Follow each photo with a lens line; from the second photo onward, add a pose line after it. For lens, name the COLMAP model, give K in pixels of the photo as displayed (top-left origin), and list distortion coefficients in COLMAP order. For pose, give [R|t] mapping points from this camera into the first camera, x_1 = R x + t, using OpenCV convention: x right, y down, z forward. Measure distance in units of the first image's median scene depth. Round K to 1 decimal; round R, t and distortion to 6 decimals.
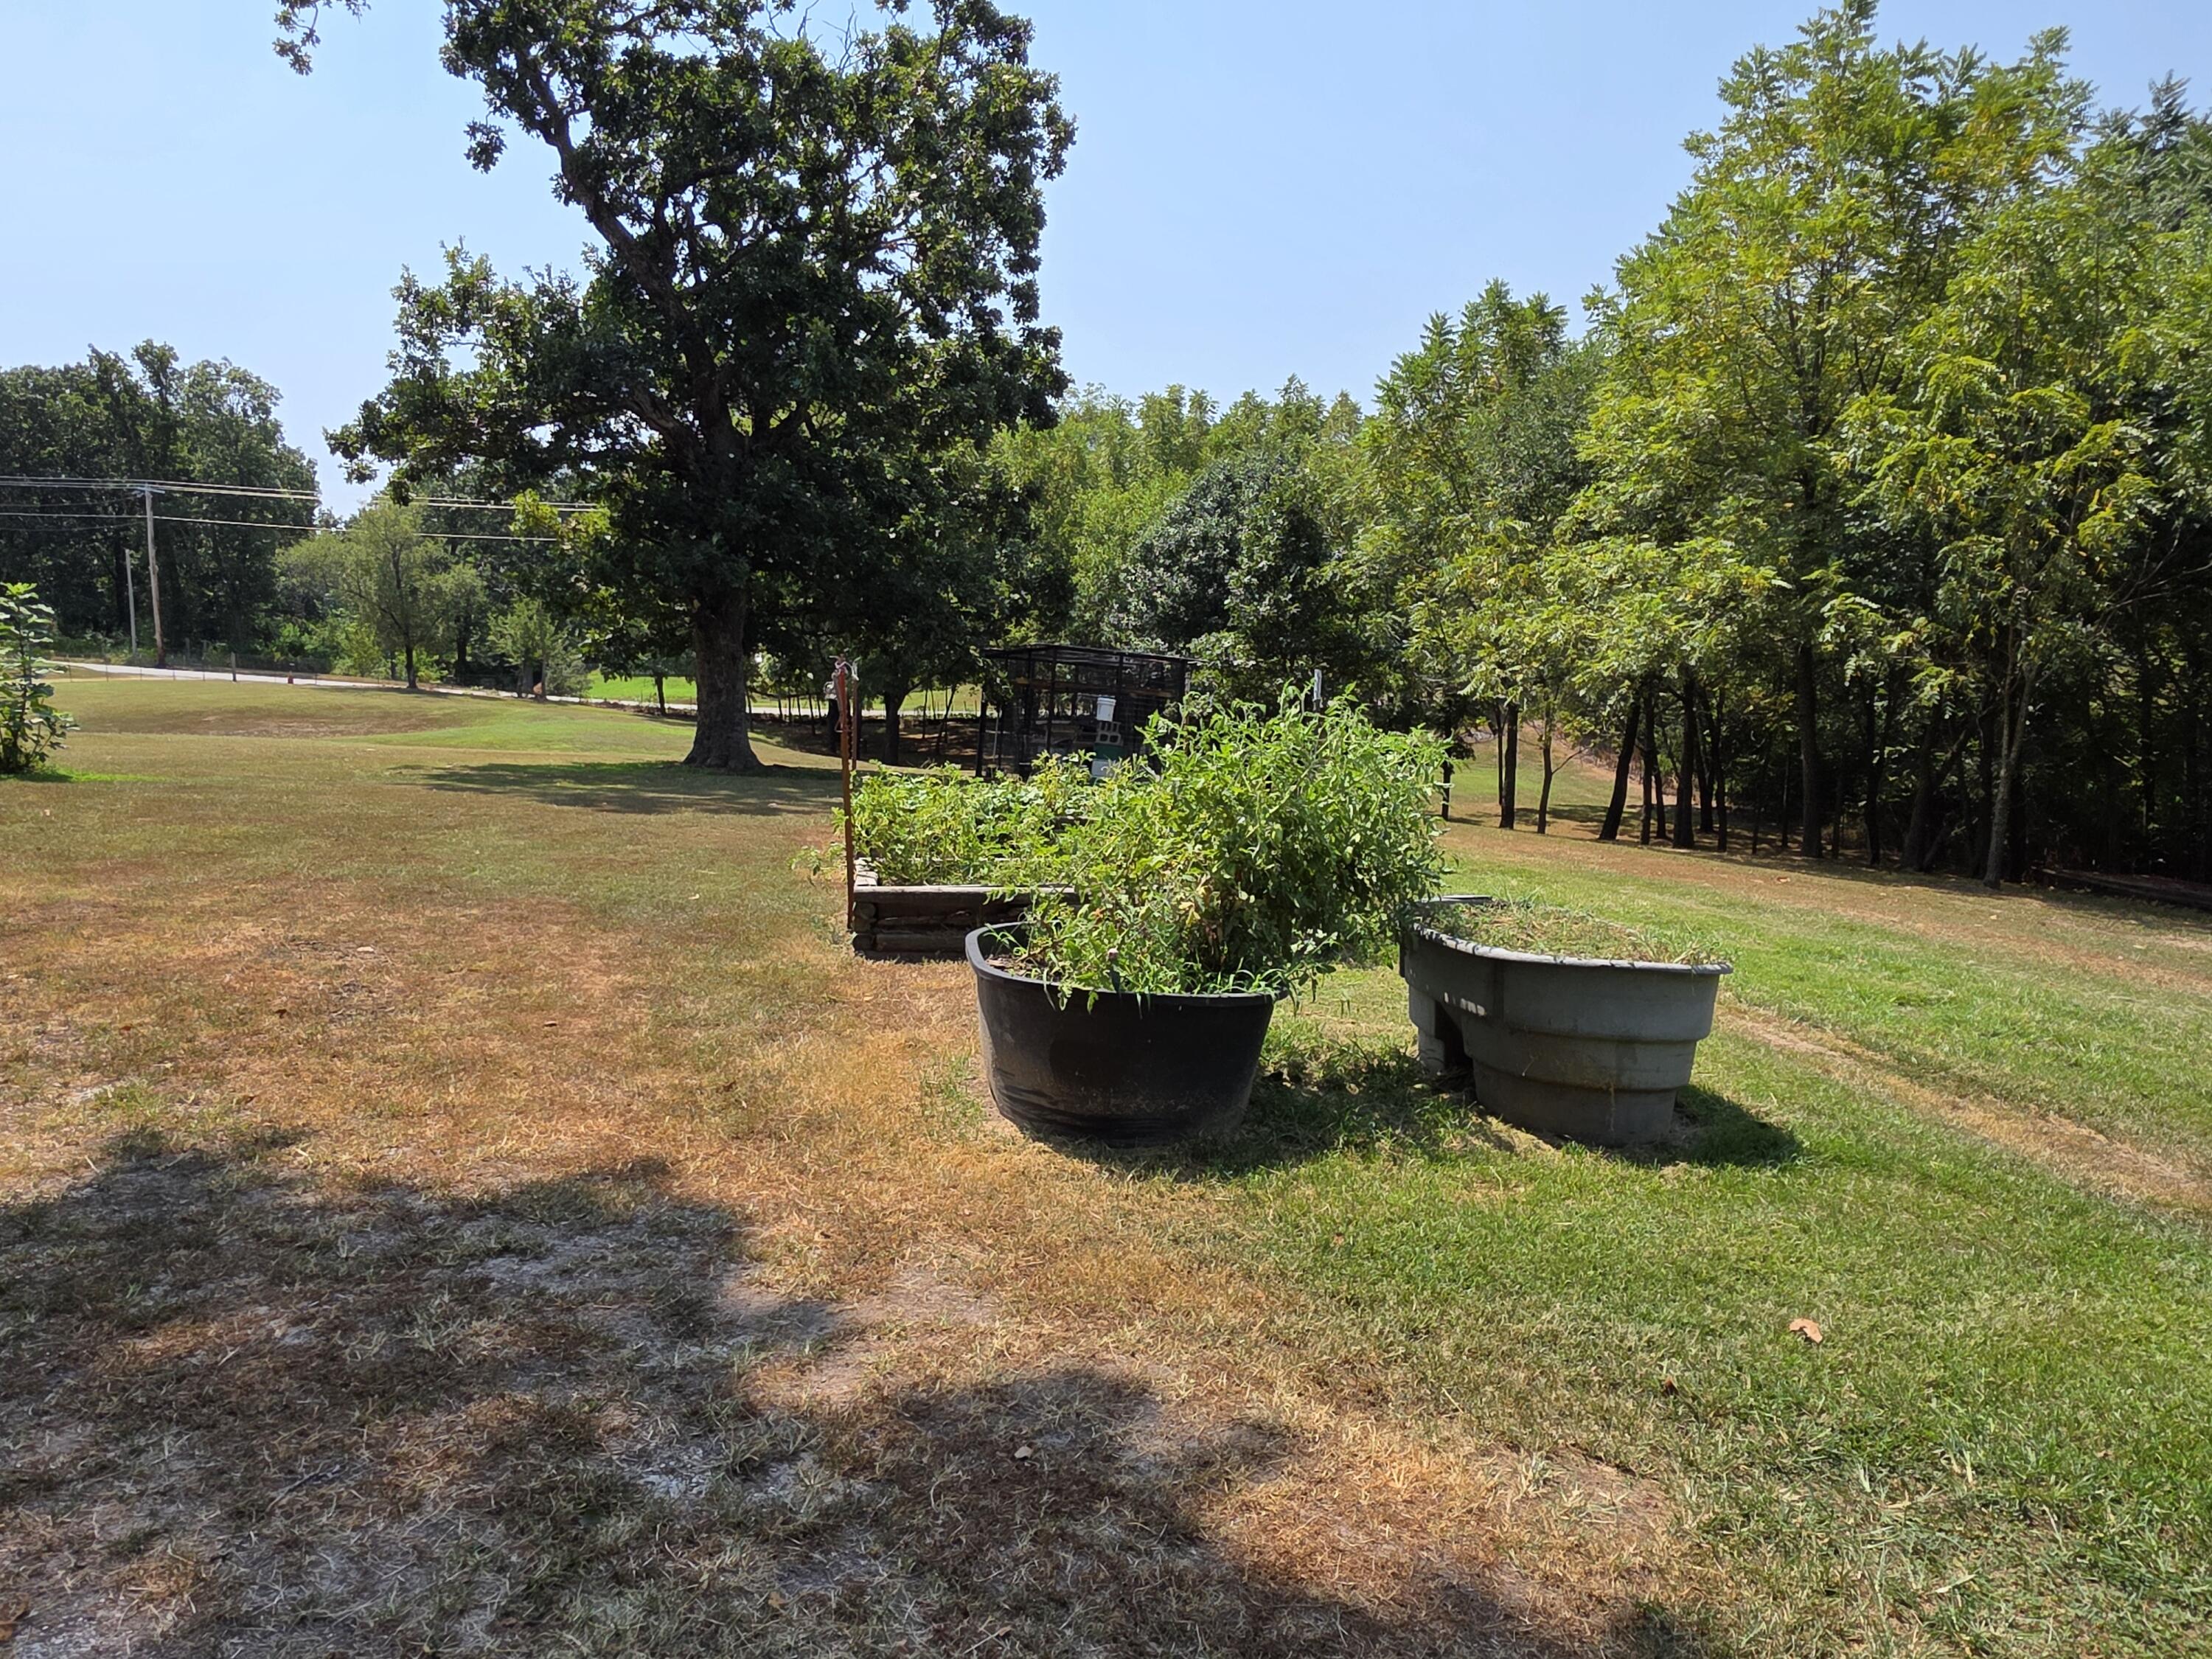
lens RADIAL K [[1440.0, 0, 1106.0], [0, 1440.0, 829.5], [0, 0, 1]] dist [0.007989, -0.005426]
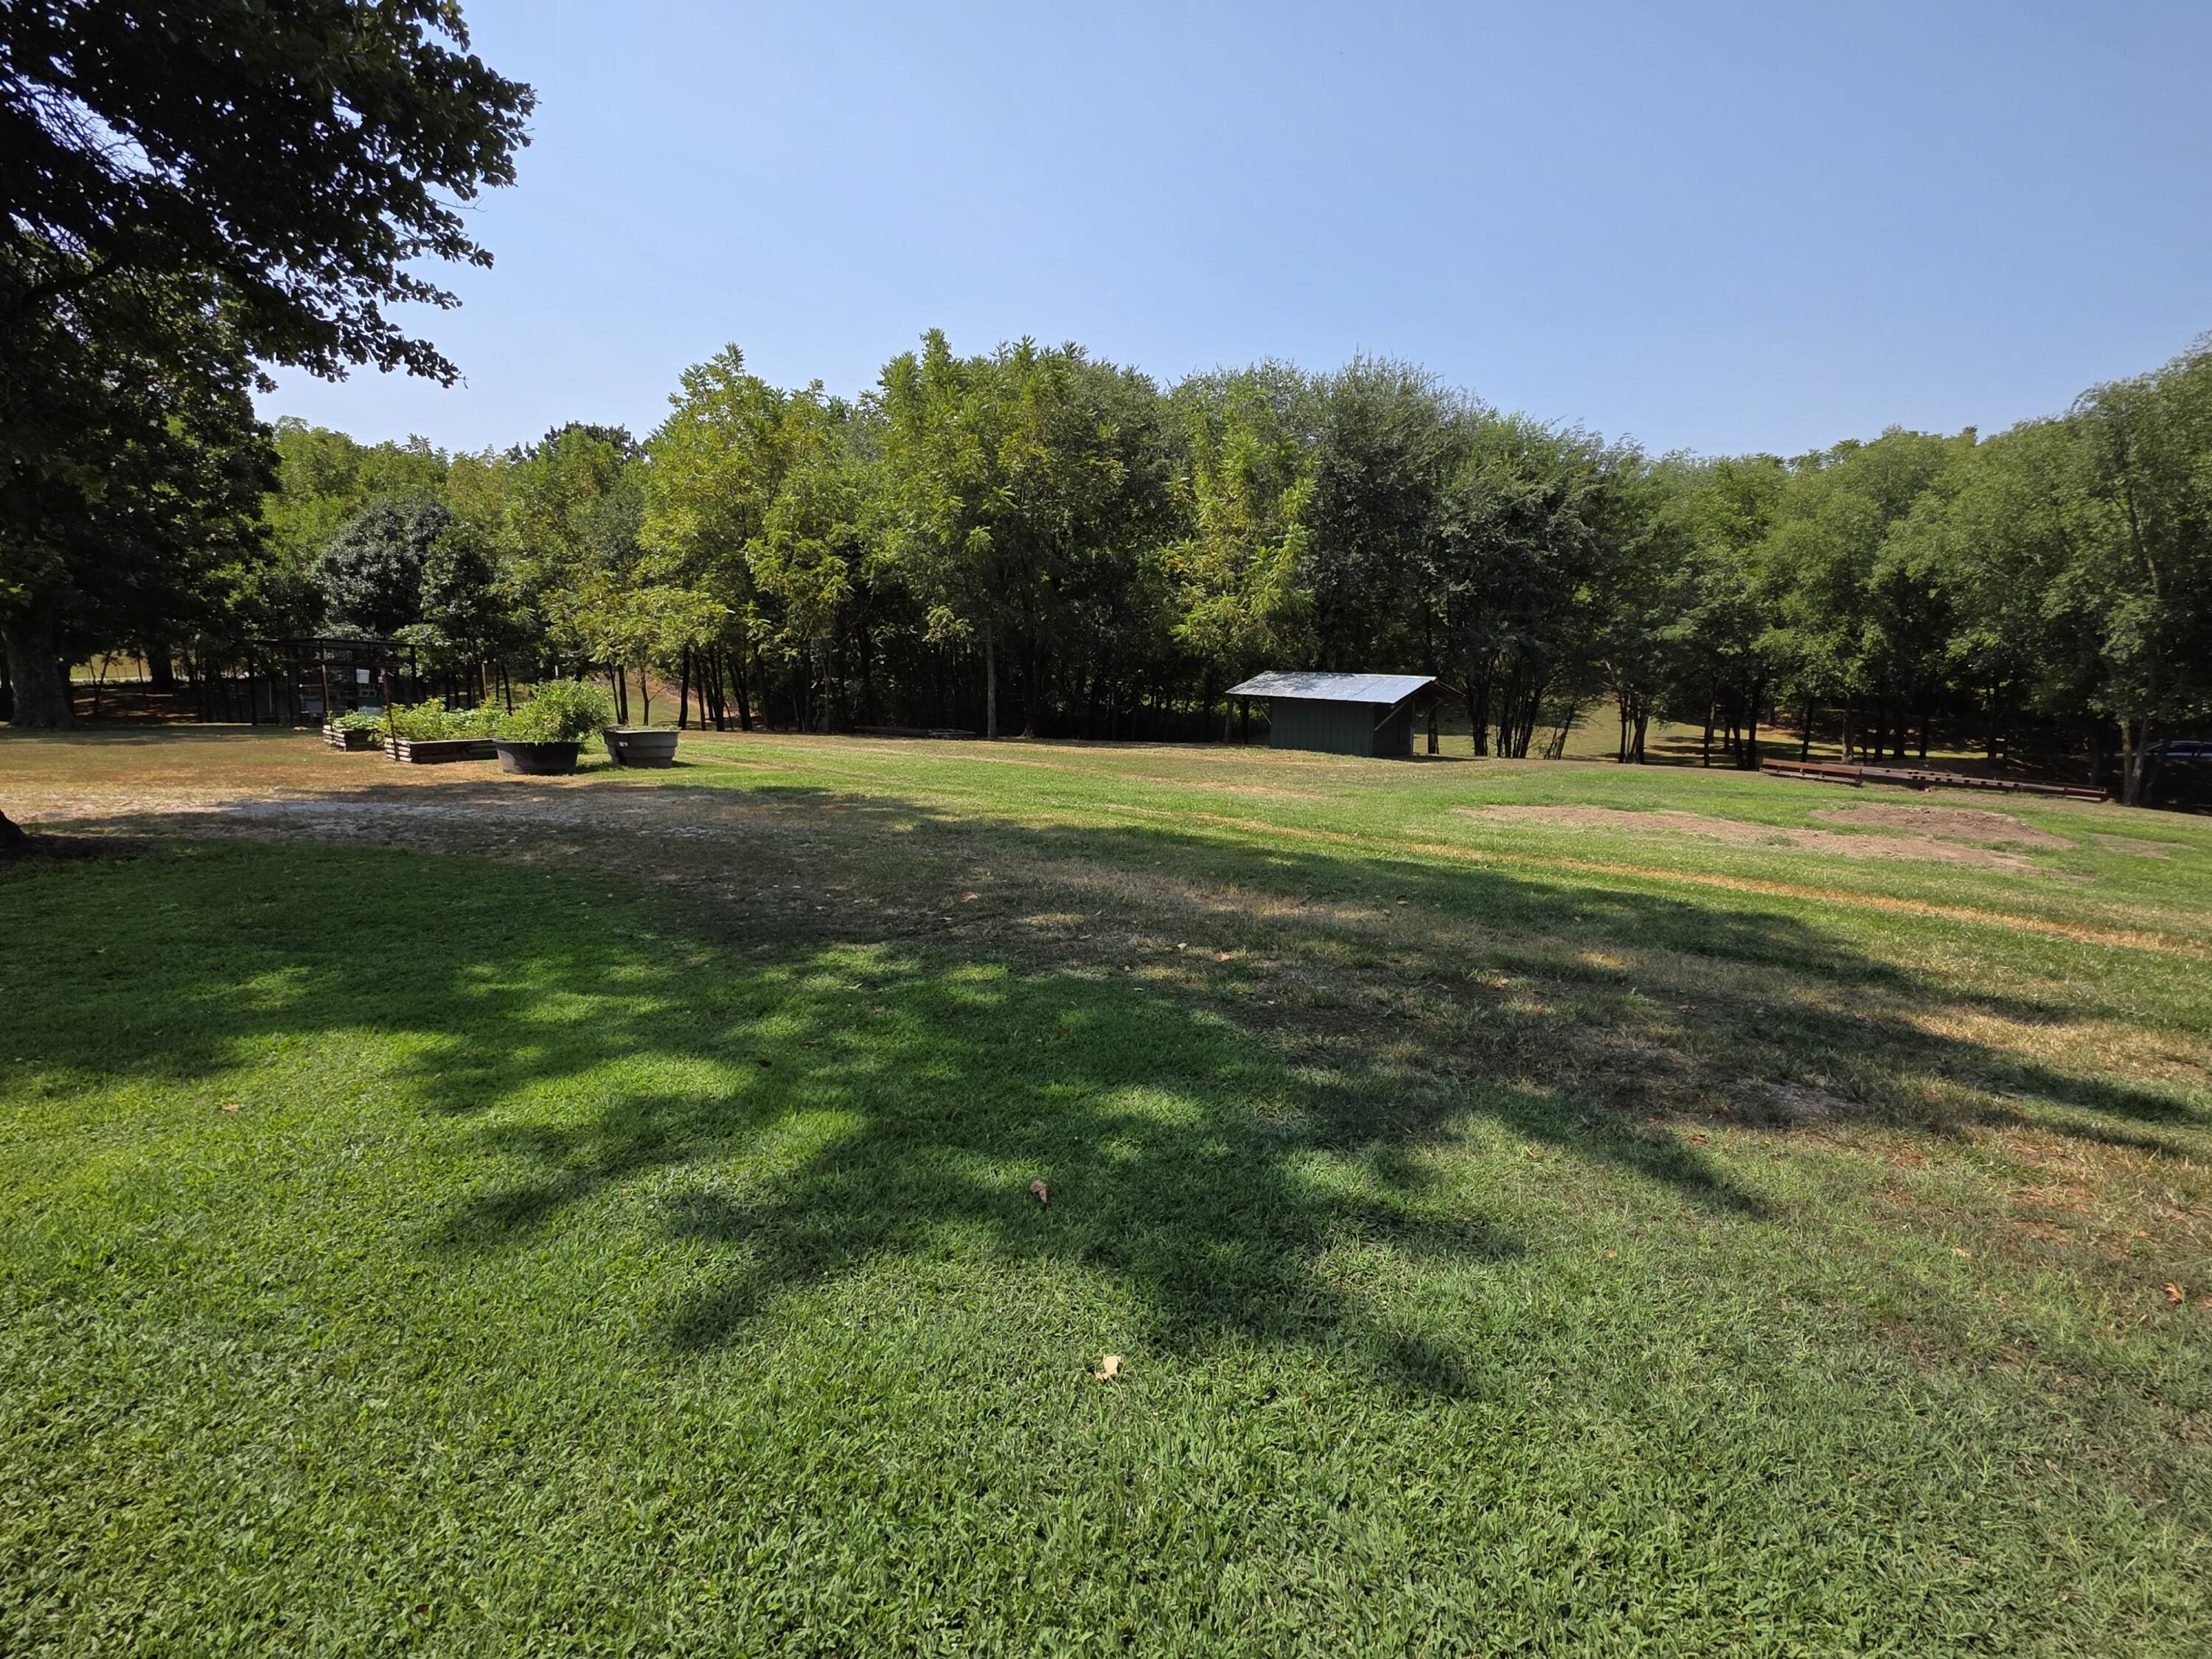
lens RADIAL K [[1002.8, 0, 1106.0], [0, 1002.8, 829.5], [0, 0, 1]] dist [-0.001955, -0.000211]
pose [[0.748745, -0.147994, 0.646126, -0.122278], [0.090683, 0.988462, 0.121320, 0.026306], [-0.656626, -0.032246, 0.753527, -0.413722]]
